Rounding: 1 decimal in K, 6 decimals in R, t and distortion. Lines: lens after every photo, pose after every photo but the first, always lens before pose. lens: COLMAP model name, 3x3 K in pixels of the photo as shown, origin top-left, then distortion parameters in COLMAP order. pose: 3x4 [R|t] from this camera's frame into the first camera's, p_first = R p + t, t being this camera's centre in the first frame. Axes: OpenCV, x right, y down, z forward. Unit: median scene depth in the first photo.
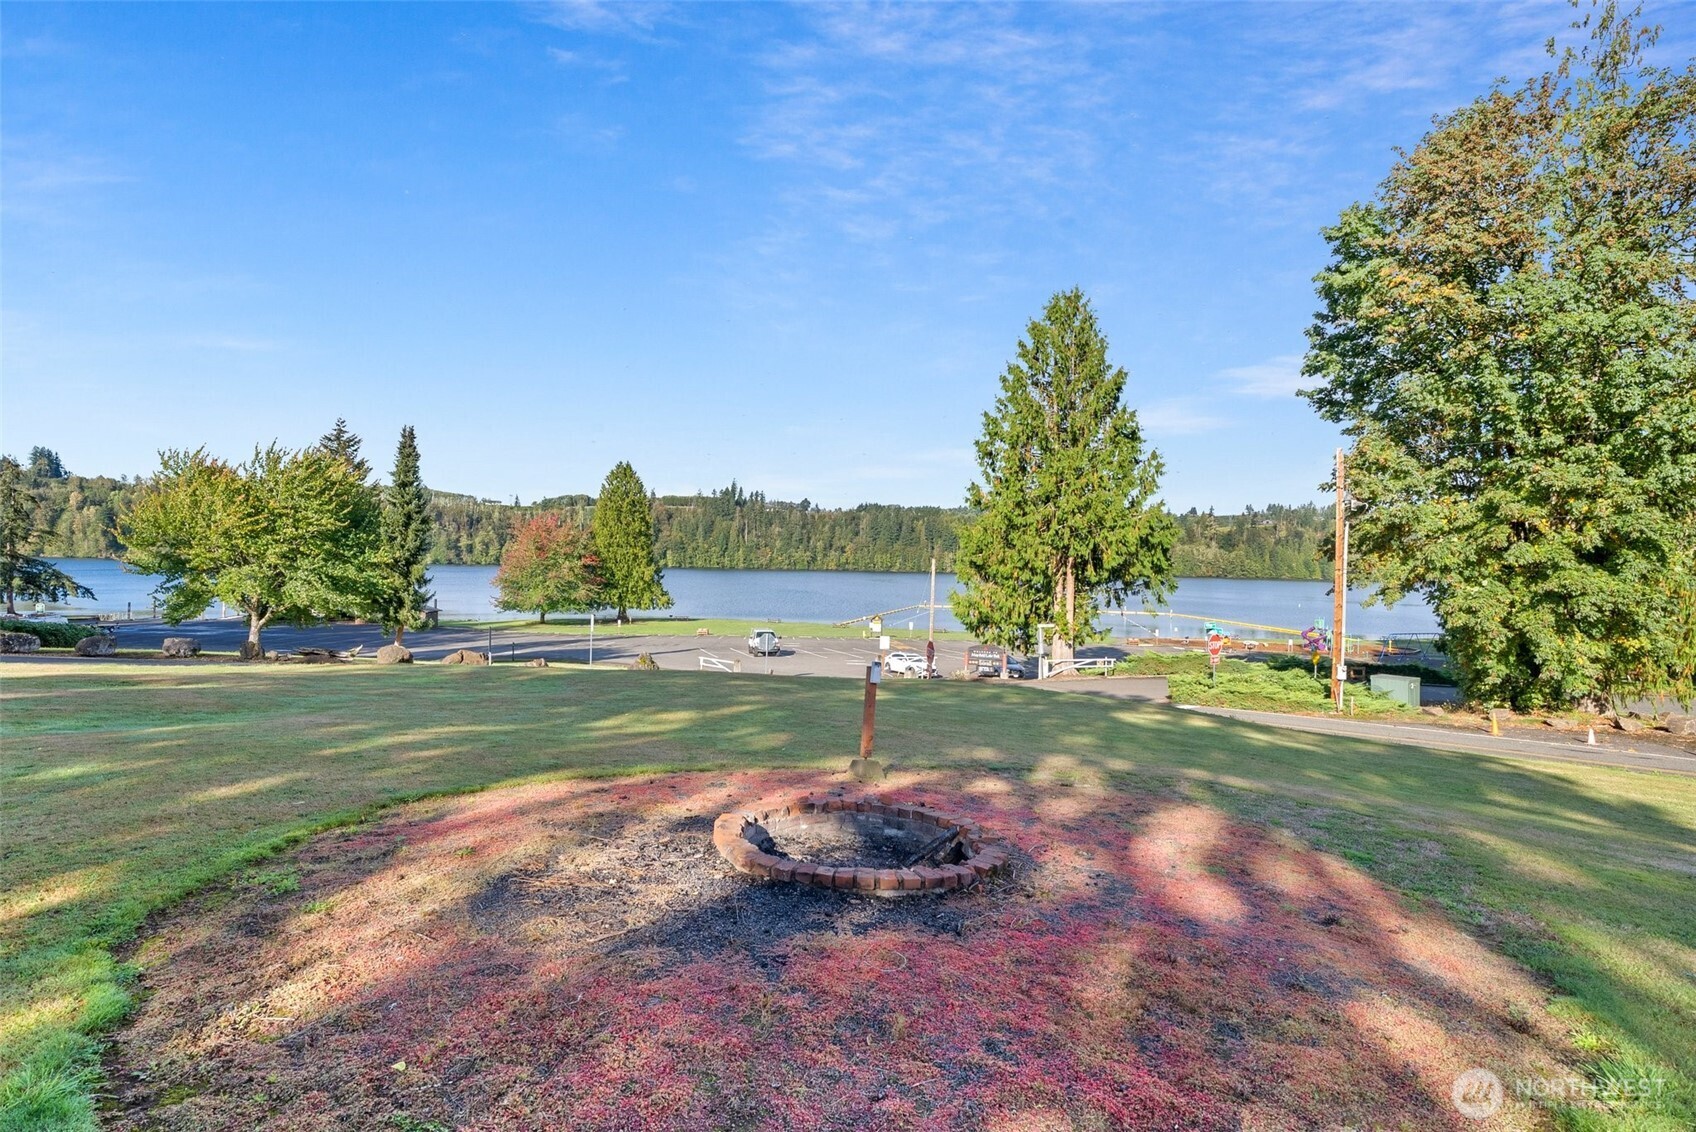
lens RADIAL K [[786.3, 0, 857.1], [0, 786.3, 560.6], [0, 0, 1]] dist [-0.025969, 0.002319]
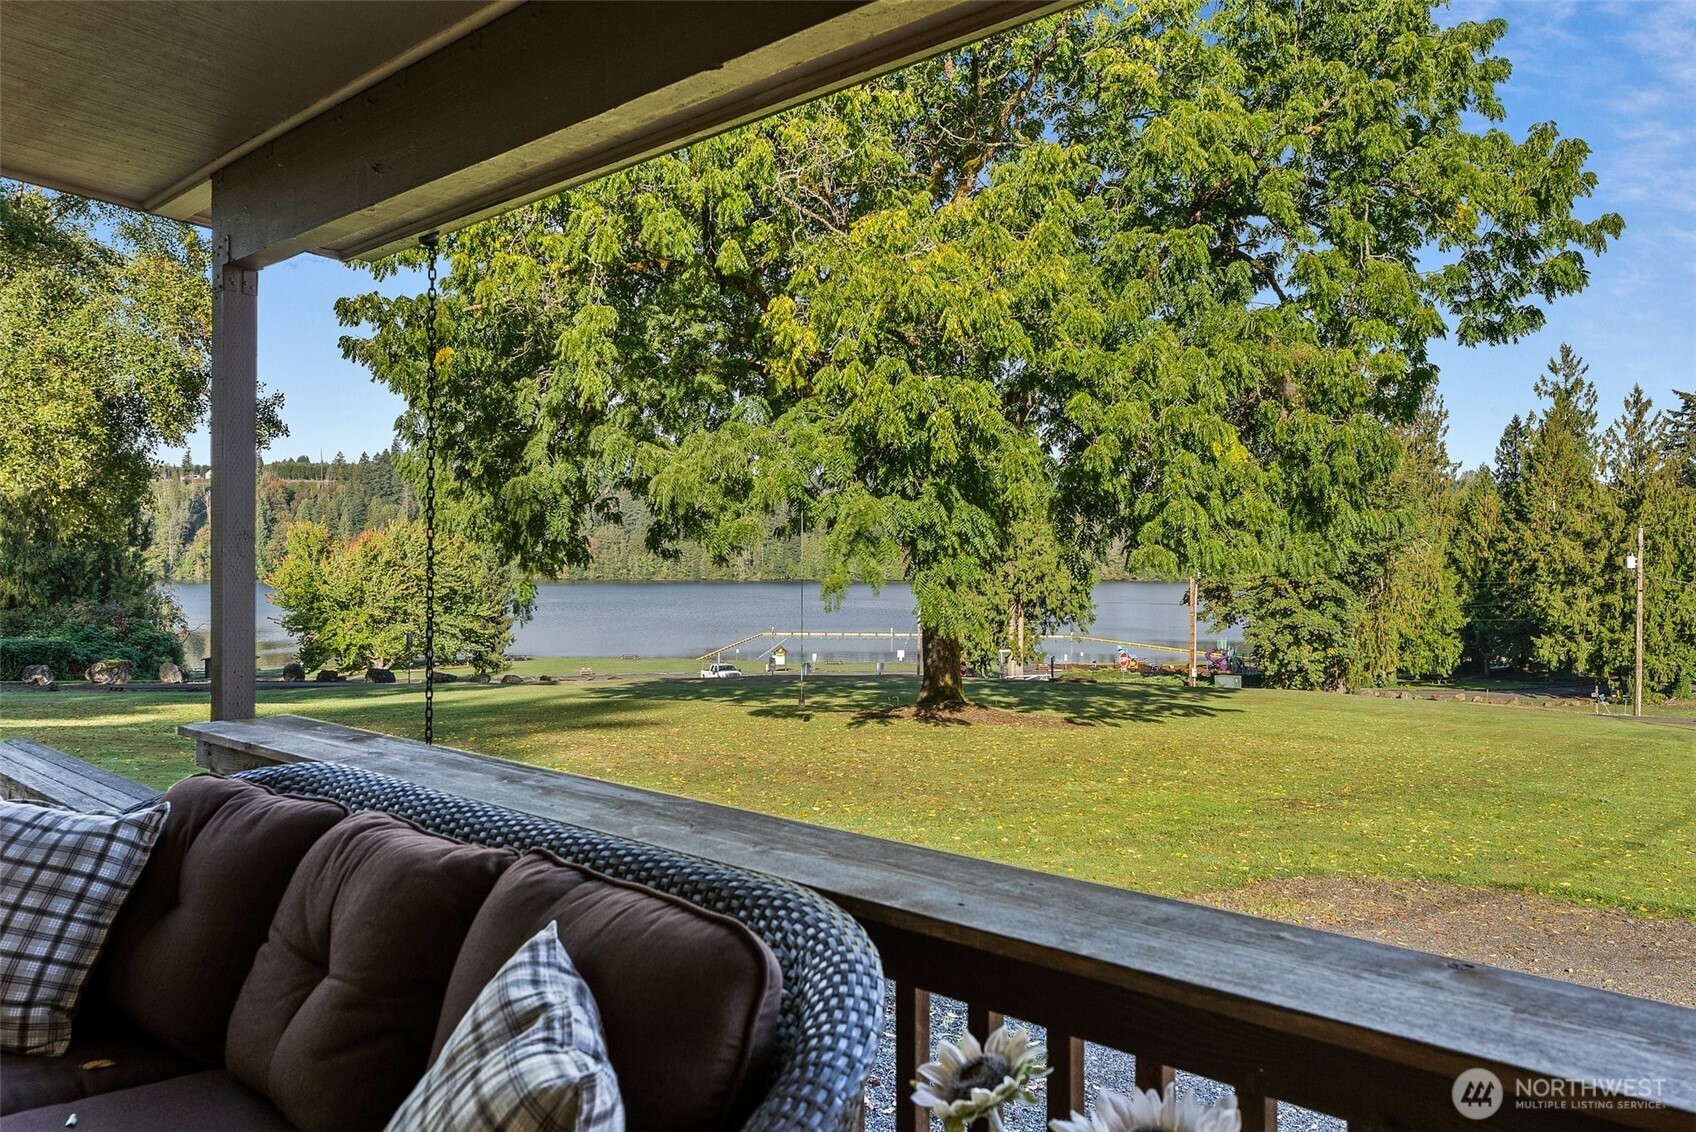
lens RADIAL K [[1304.2, 0, 848.0], [0, 1304.2, 566.0], [0, 0, 1]] dist [-0.003663, -0.002409]
pose [[0.973913, -0.014341, 0.226468, -0.848964], [0.012640, 0.999880, 0.008960, -0.138867], [-0.226569, -0.005863, 0.973977, -1.798155]]
